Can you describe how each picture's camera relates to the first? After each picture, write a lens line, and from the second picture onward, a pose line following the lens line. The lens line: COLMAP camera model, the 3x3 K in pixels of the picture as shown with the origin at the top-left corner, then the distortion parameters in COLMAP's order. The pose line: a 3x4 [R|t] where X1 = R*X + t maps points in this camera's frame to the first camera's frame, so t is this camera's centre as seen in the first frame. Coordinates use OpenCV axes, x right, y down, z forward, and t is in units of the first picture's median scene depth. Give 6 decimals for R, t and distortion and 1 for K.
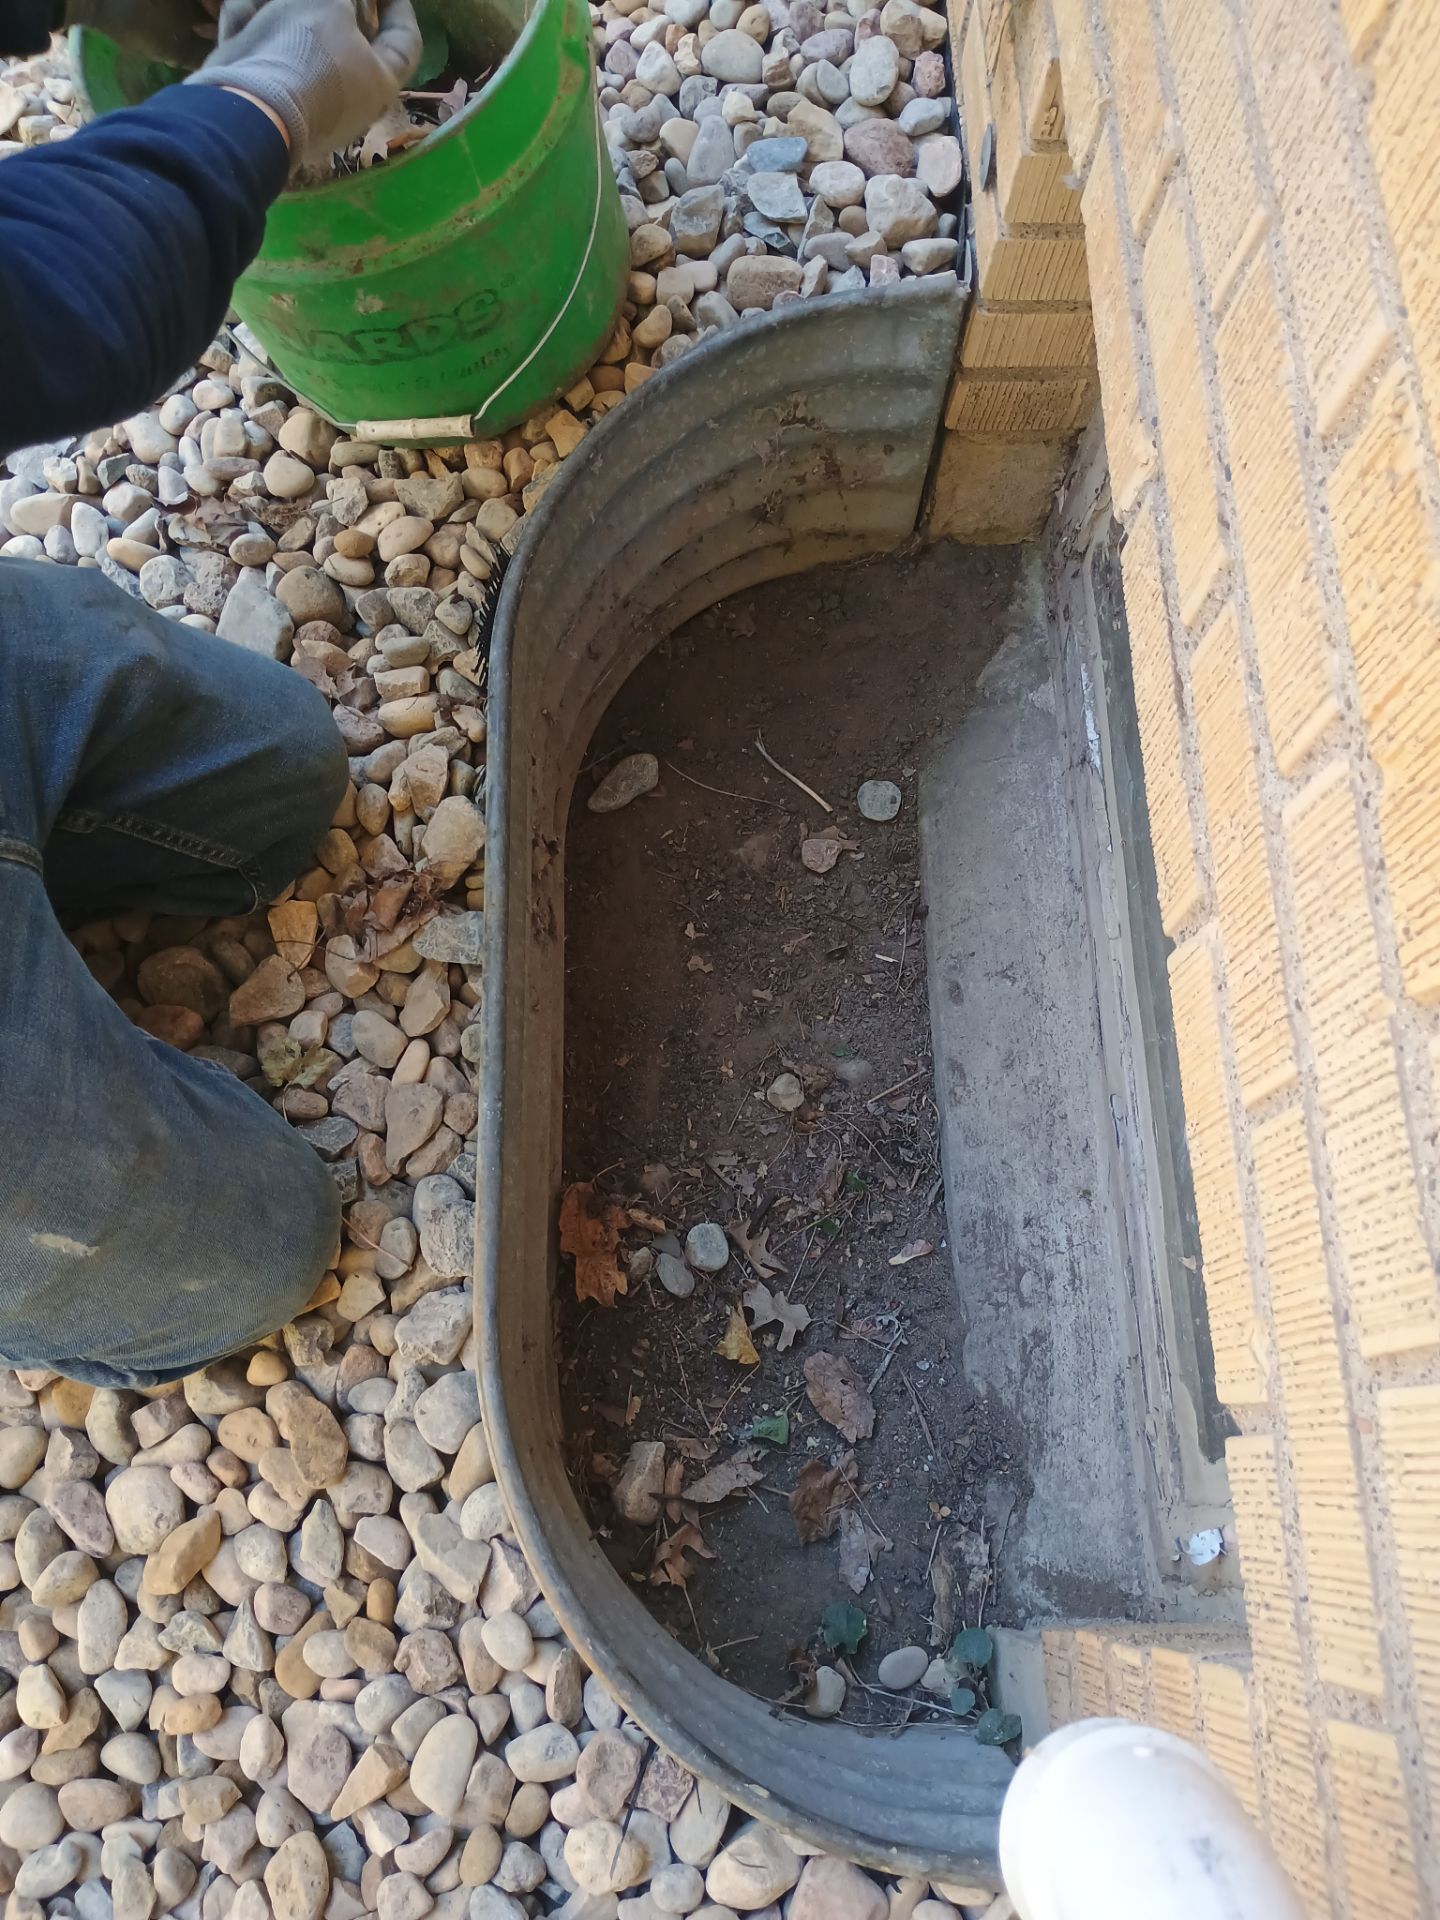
lens RADIAL K [[1680.8, 0, 703.5], [0, 1680.8, 953.6], [0, 0, 1]] dist [0.055475, -0.061968]
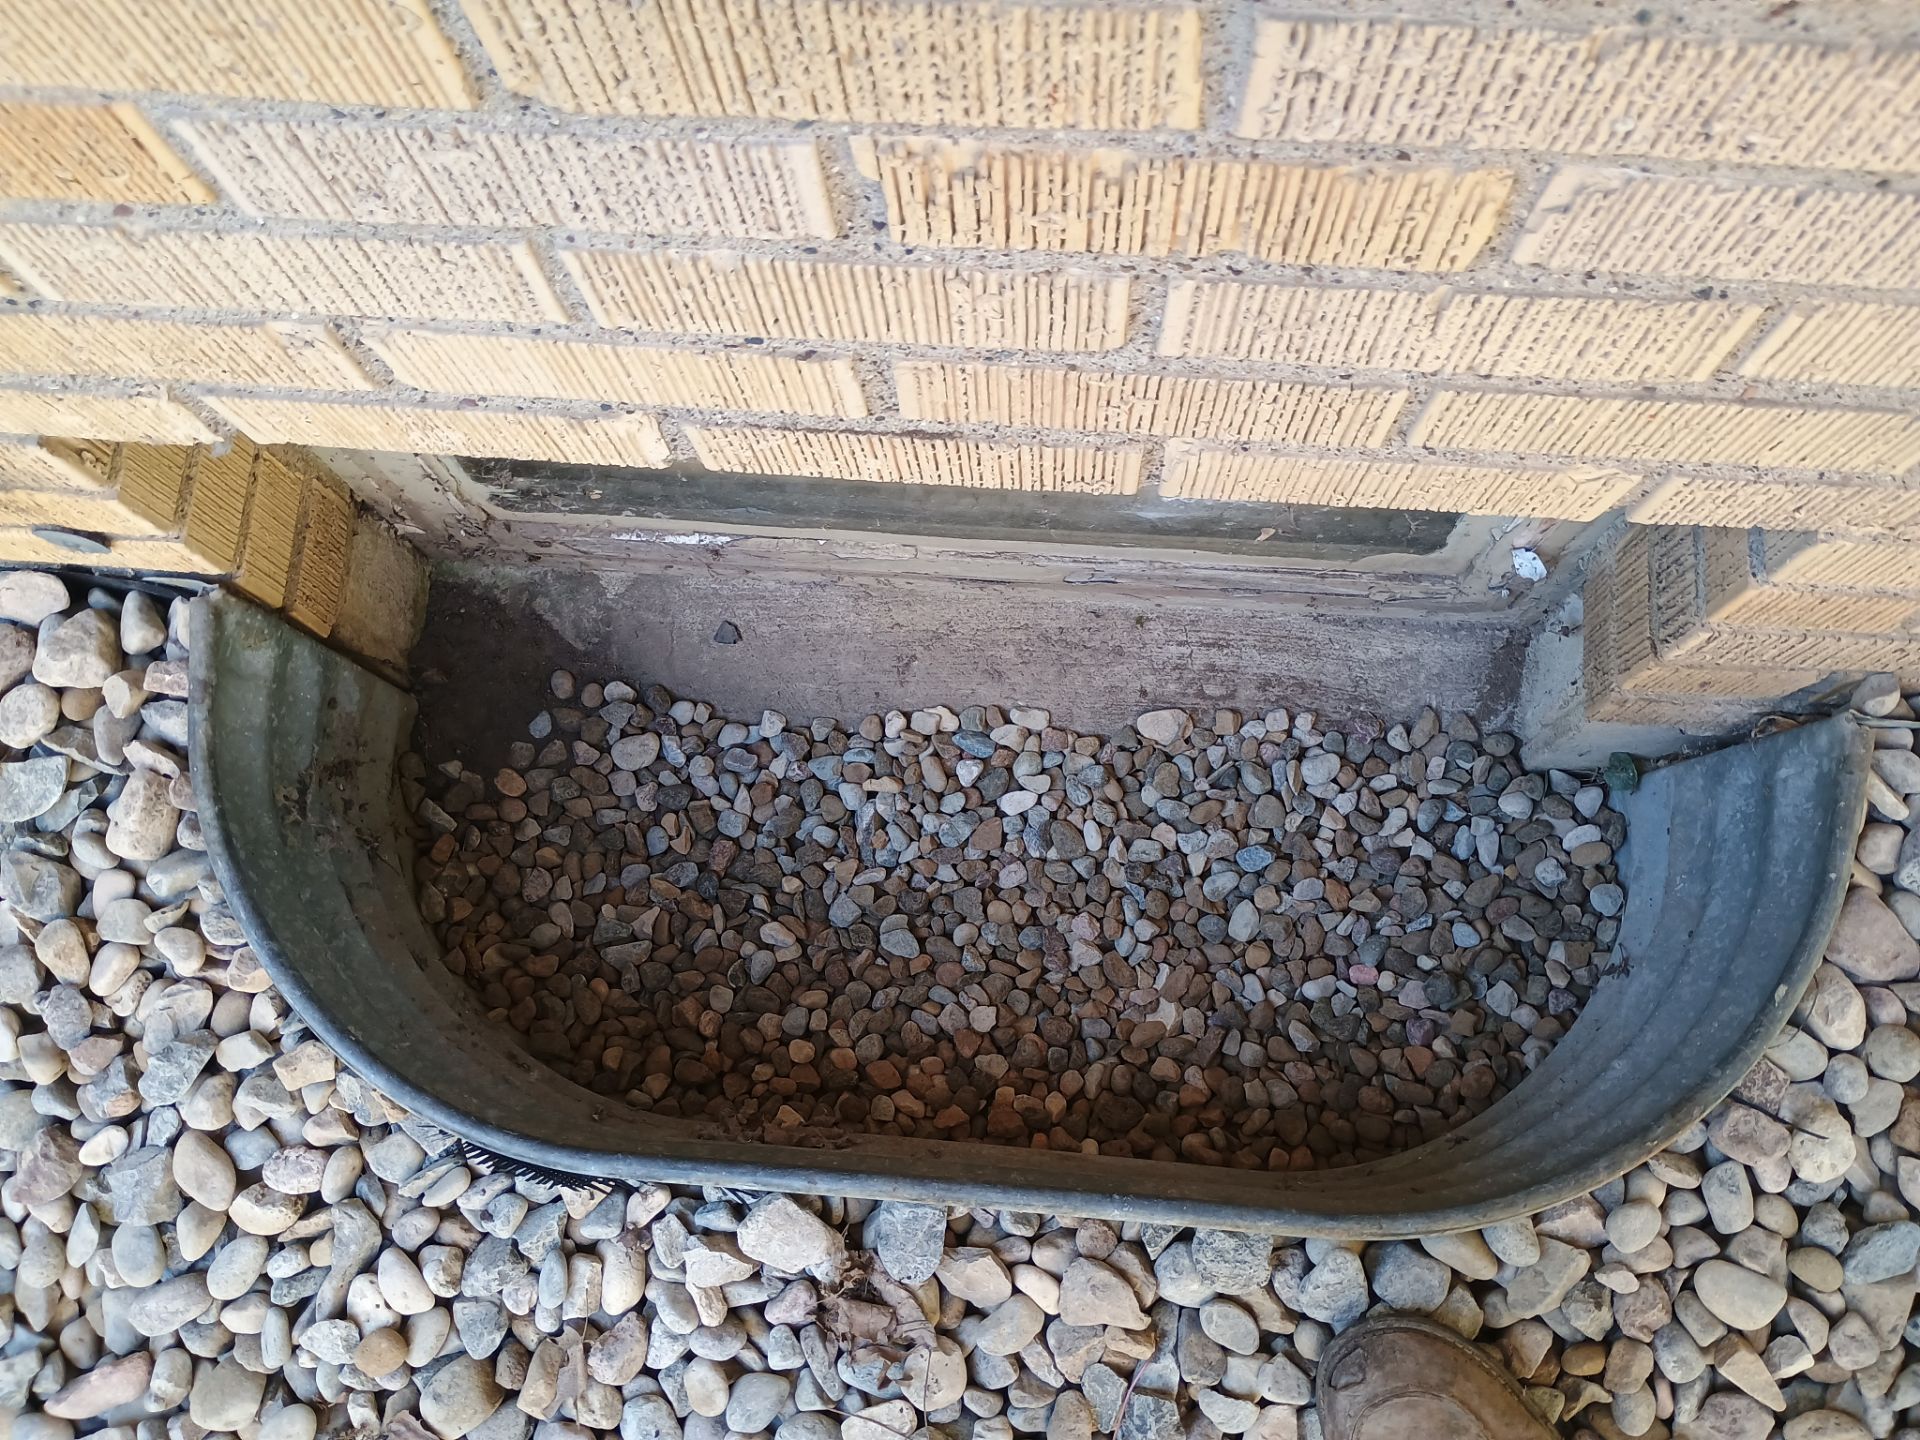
lens RADIAL K [[1673.9, 0, 960.0], [0, 1673.9, 720.0], [0, 0, 1]] dist [0.055110, -0.019912]
pose [[0.095300, -0.978104, 0.185013, -0.039604], [0.954284, 0.142662, 0.262658, -0.264716], [-0.283301, 0.151523, 0.946985, 0.077677]]
